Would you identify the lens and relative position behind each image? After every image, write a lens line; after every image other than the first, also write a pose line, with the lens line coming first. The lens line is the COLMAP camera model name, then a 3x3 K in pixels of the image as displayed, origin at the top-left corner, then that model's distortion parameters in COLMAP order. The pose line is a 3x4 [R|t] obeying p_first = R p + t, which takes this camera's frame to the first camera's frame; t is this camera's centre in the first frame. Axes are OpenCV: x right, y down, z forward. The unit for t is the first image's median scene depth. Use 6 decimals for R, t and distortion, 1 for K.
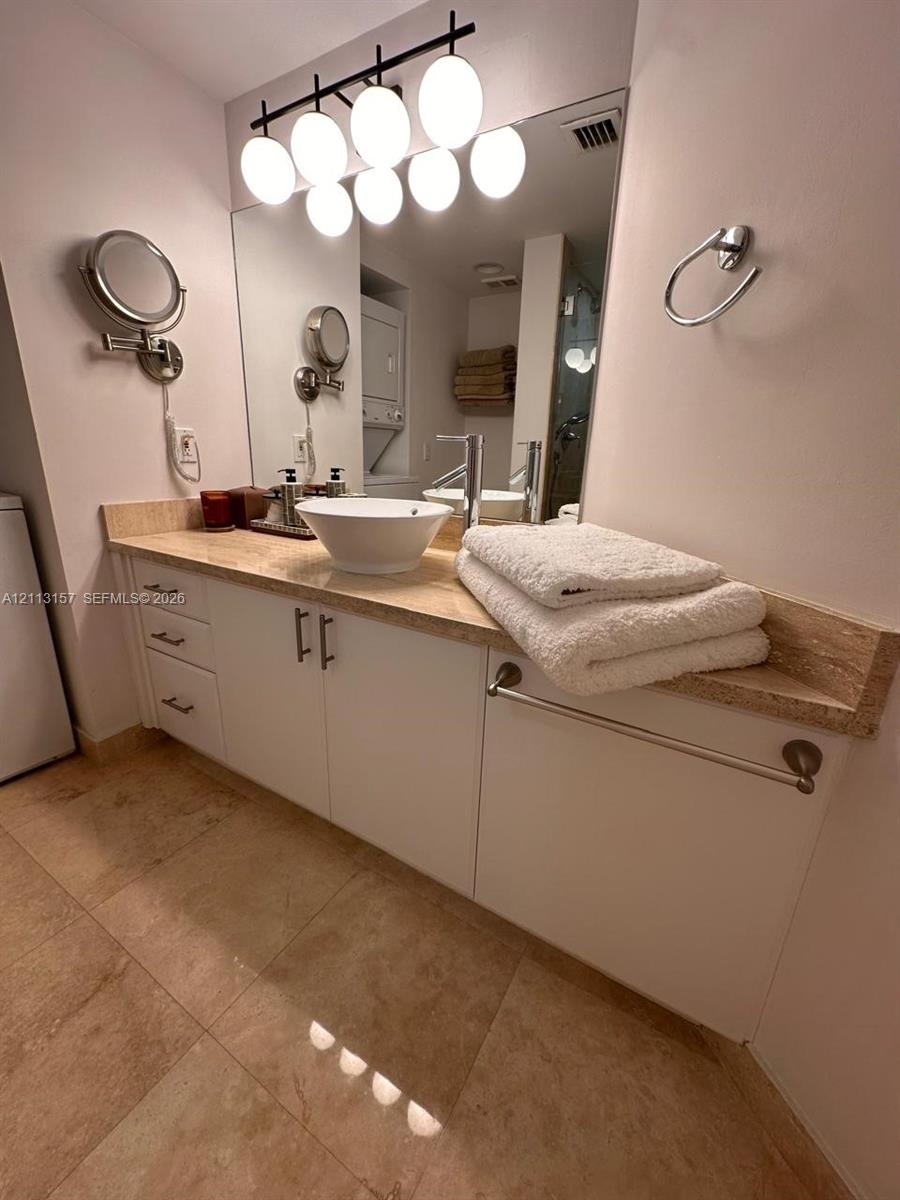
lens RADIAL K [[475.0, 0, 450.0], [0, 475.0, 600.0], [0, 0, 1]] dist [-0.004768, 0.000514]
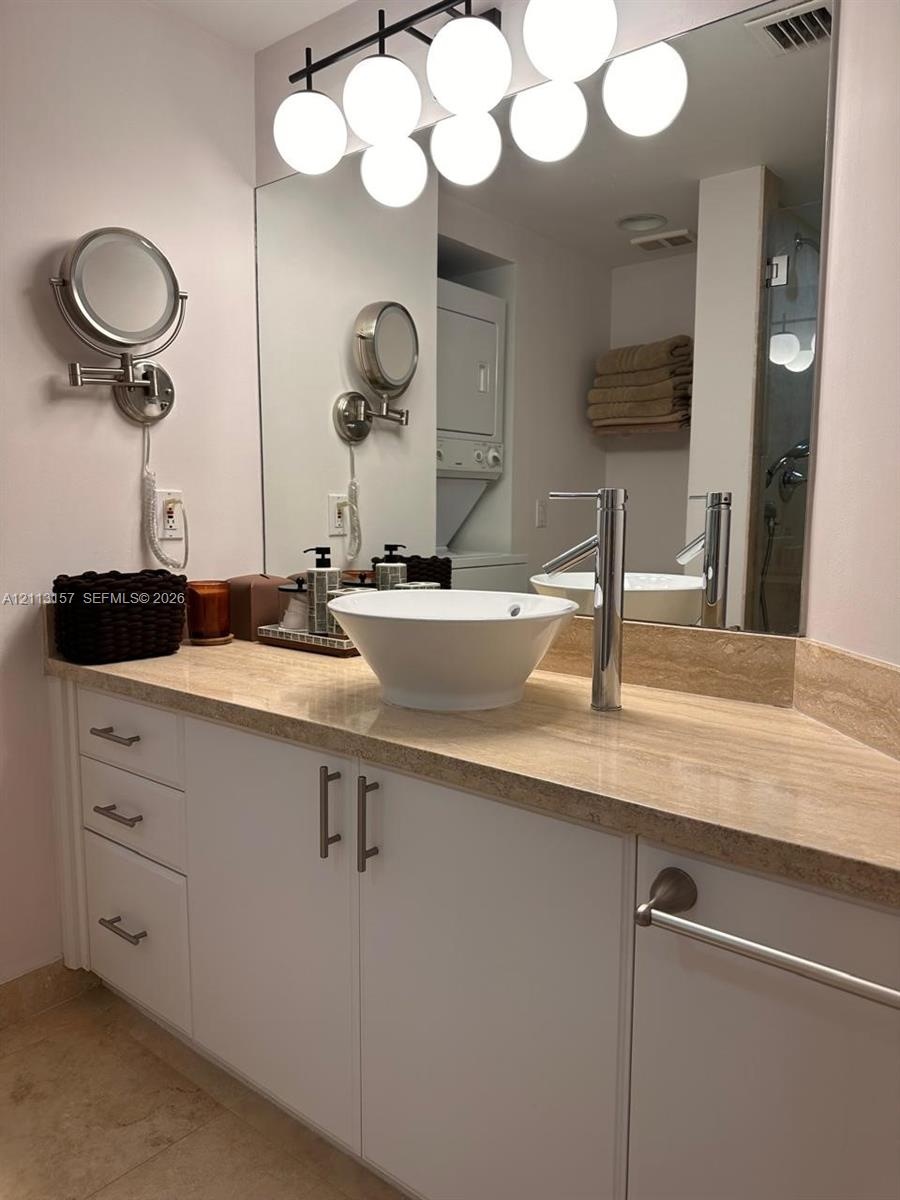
lens RADIAL K [[835.4, 0, 453.7], [0, 835.4, 609.0], [0, 0, 1]] dist [0.114473, -0.149060]
pose [[0.987678, -0.009842, -0.156189, 0.014273], [-0.019055, 0.983031, -0.182446, 0.009587], [0.155334, 0.183174, 0.970731, -0.056117]]
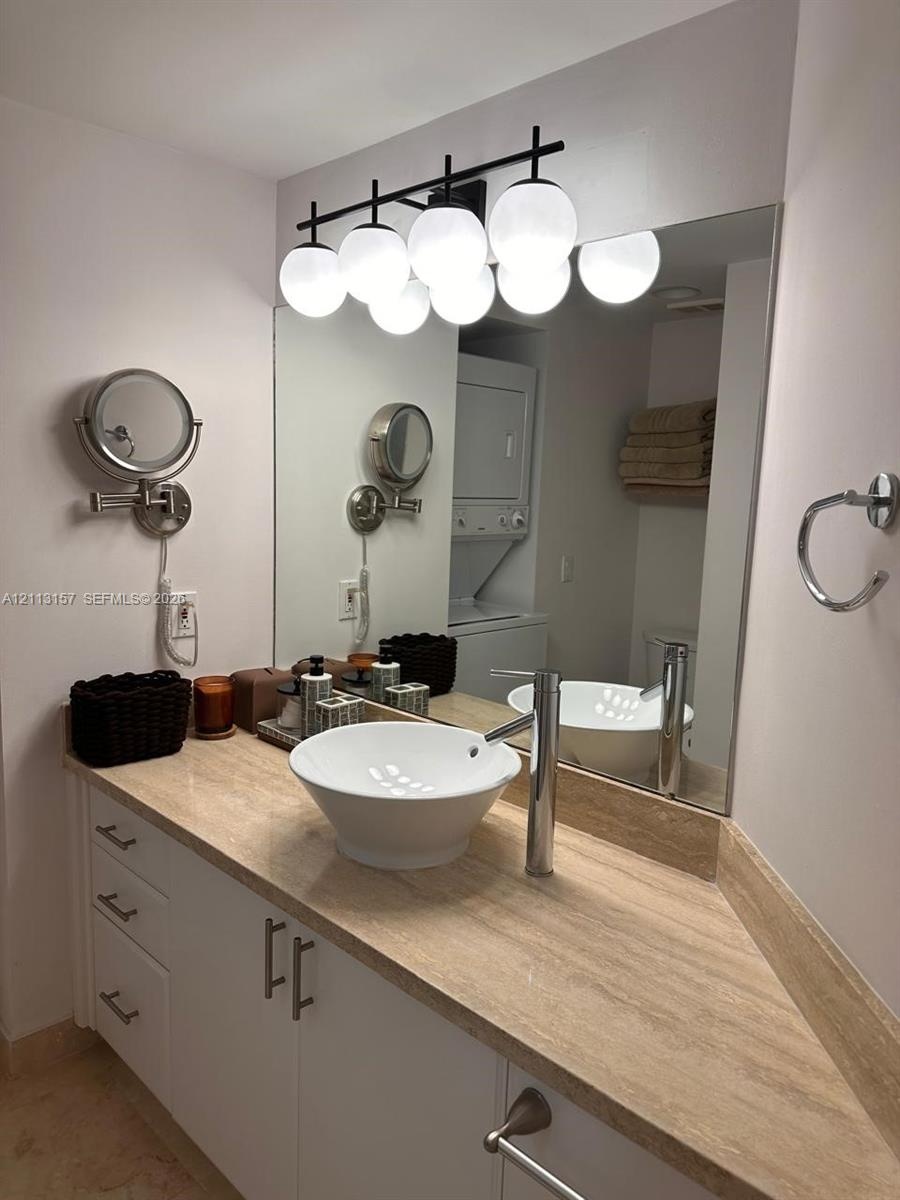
lens RADIAL K [[831.6, 0, 446.4], [0, 831.6, 613.2], [0, 0, 1]] dist [0.127726, -0.159958]
pose [[0.968573, 0.037379, -0.245906, 0.152415], [-0.076461, 0.985517, -0.151360, -0.181688], [0.236687, 0.165406, 0.957403, -0.133921]]
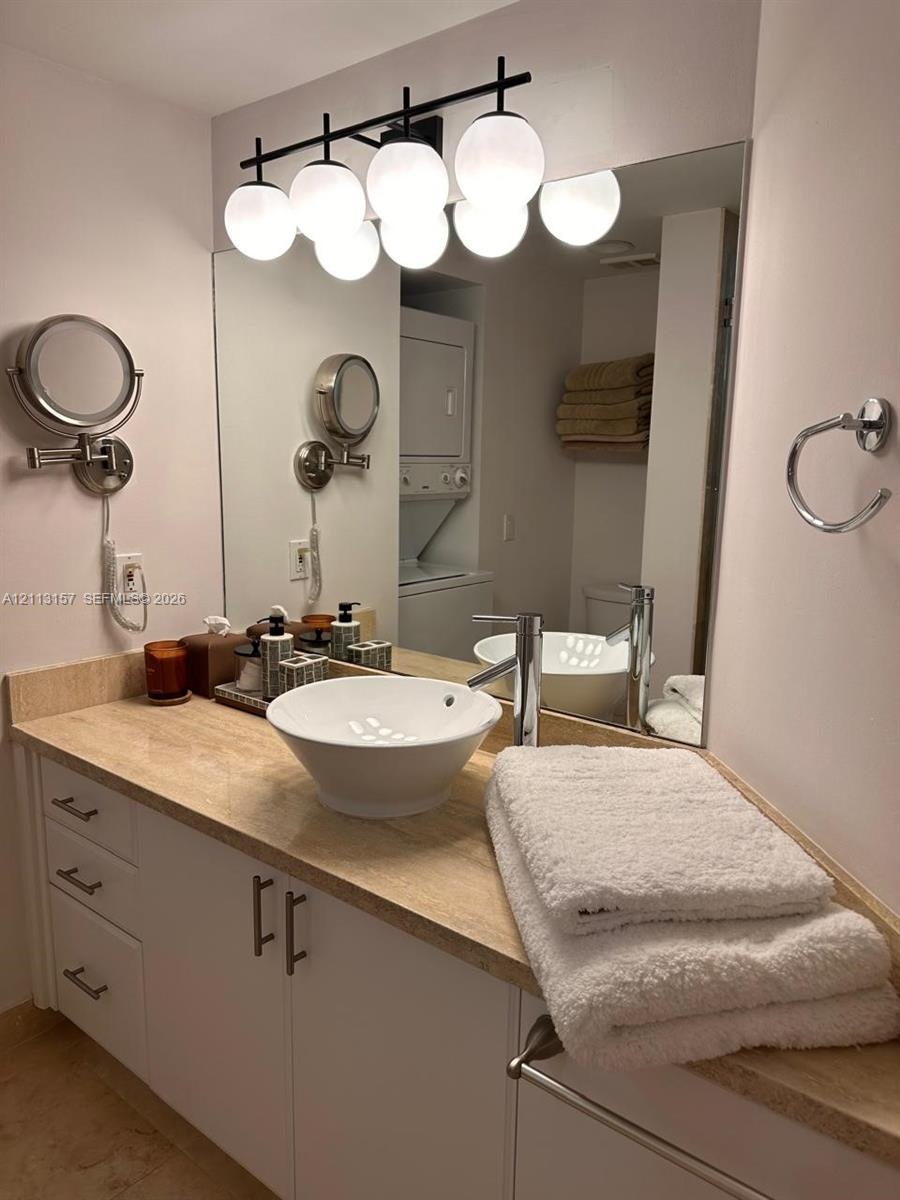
lens RADIAL K [[835.4, 0, 453.7], [0, 835.4, 609.0], [0, 0, 1]] dist [0.114473, -0.149060]
pose [[0.989136, 0.010321, -0.146638, 0.091113], [-0.029092, 0.991546, -0.126451, -0.153492], [0.144093, 0.129343, 0.981075, -0.134471]]
